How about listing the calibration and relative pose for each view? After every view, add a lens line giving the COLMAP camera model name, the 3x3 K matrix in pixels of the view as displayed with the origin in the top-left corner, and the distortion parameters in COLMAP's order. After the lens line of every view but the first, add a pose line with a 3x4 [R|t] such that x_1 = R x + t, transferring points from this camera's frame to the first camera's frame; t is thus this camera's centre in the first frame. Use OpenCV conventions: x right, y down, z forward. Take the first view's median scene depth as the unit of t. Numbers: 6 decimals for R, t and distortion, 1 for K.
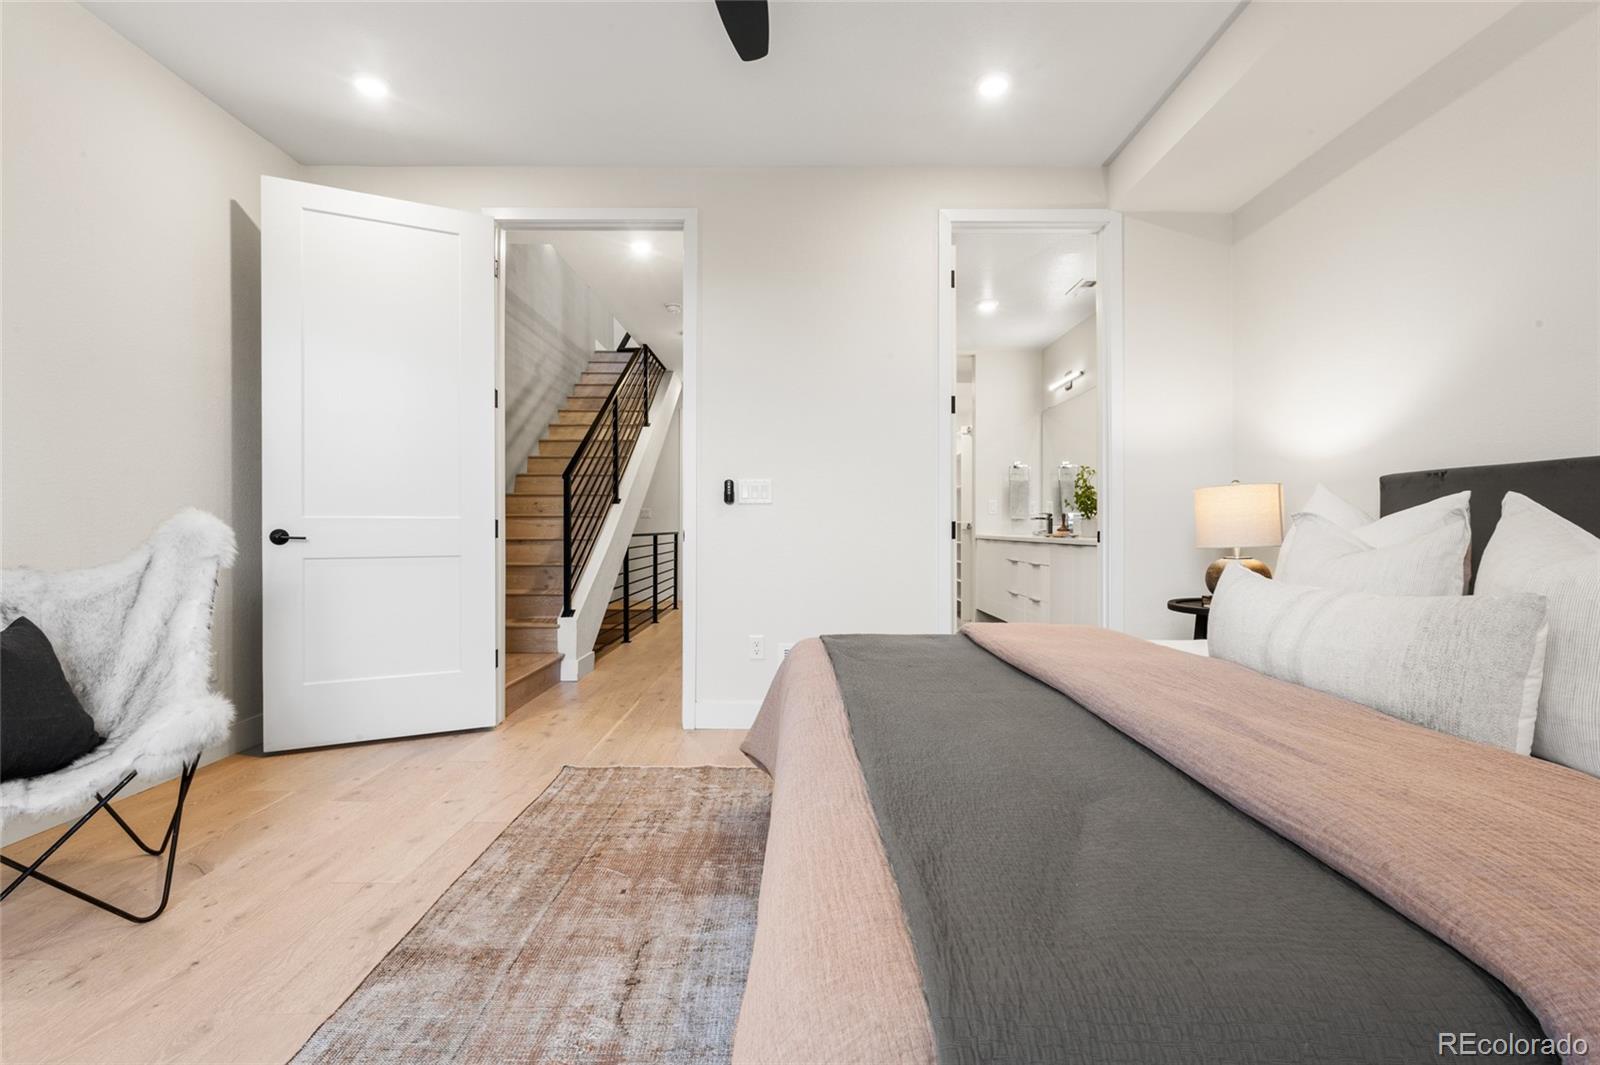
lens RADIAL K [[710.8, 0, 810.6], [0, 710.8, 536.0], [0, 0, 1]] dist [-0.006861, 0.001945]
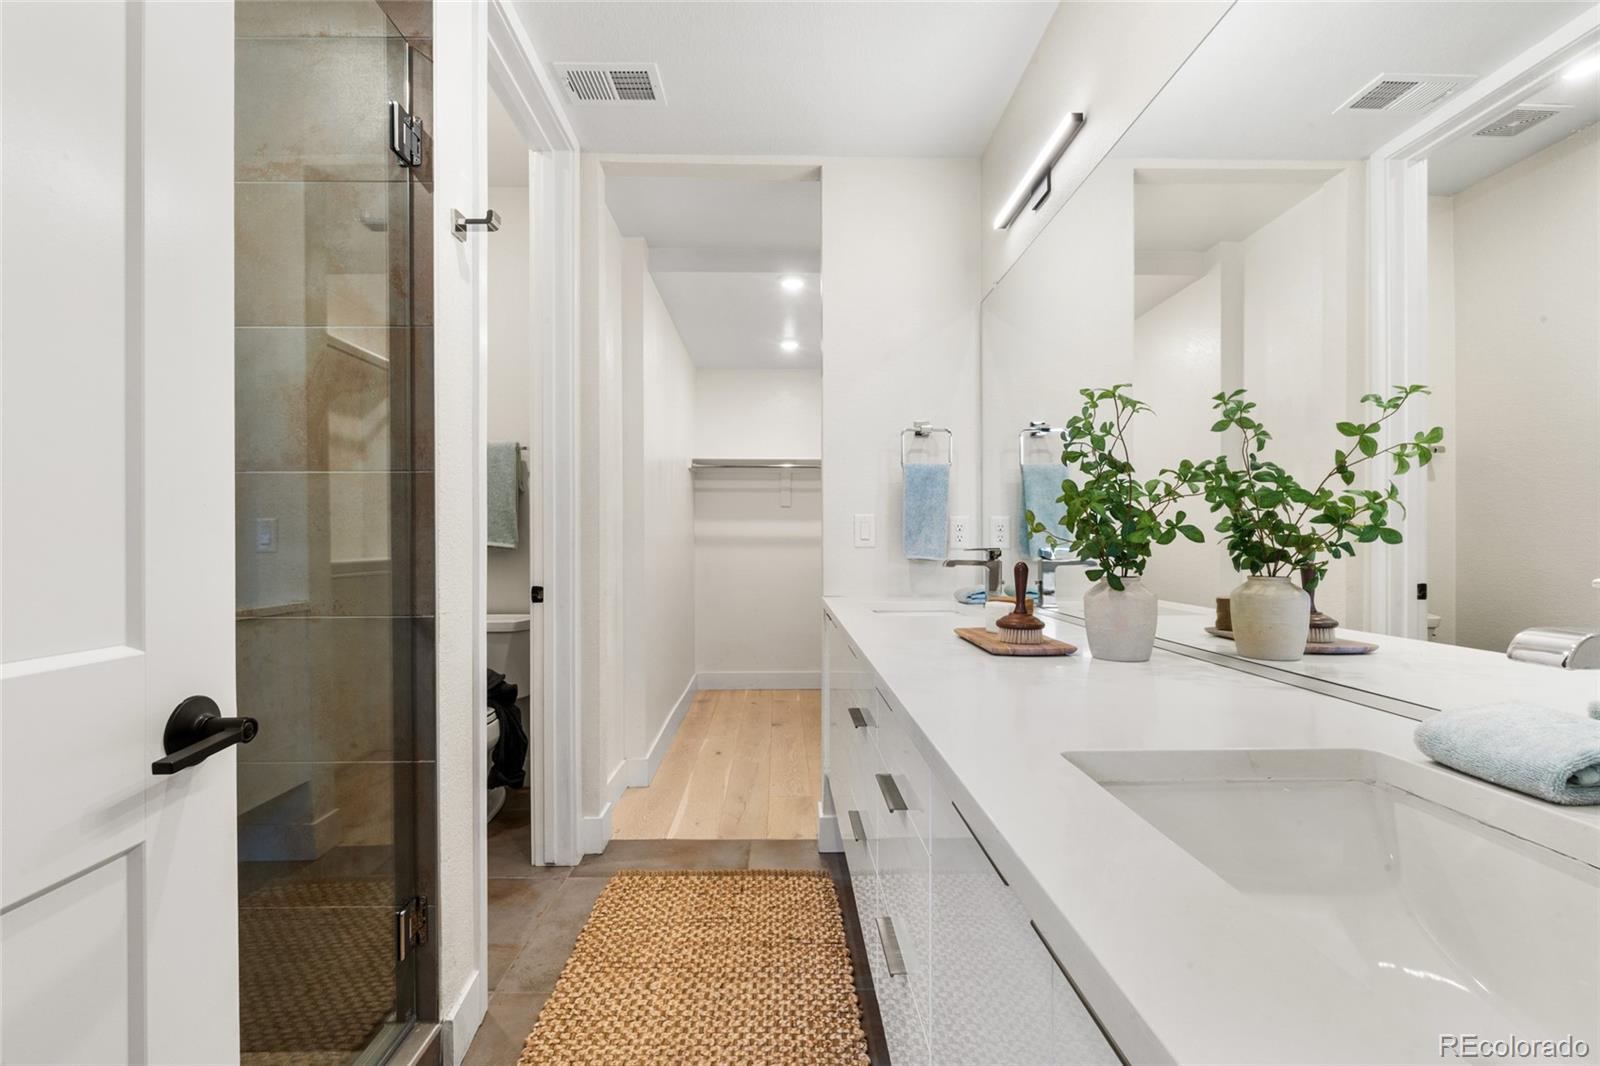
lens RADIAL K [[710.8, 0, 803.6], [0, 710.8, 541.4], [0, 0, 1]] dist [-0.006861, 0.001945]
pose [[0.999945, -0.002810, 0.010149, 0.474482], [0.002930, 0.999925, -0.011852, -0.065359], [-0.010115, 0.011881, 0.999878, 1.278282]]
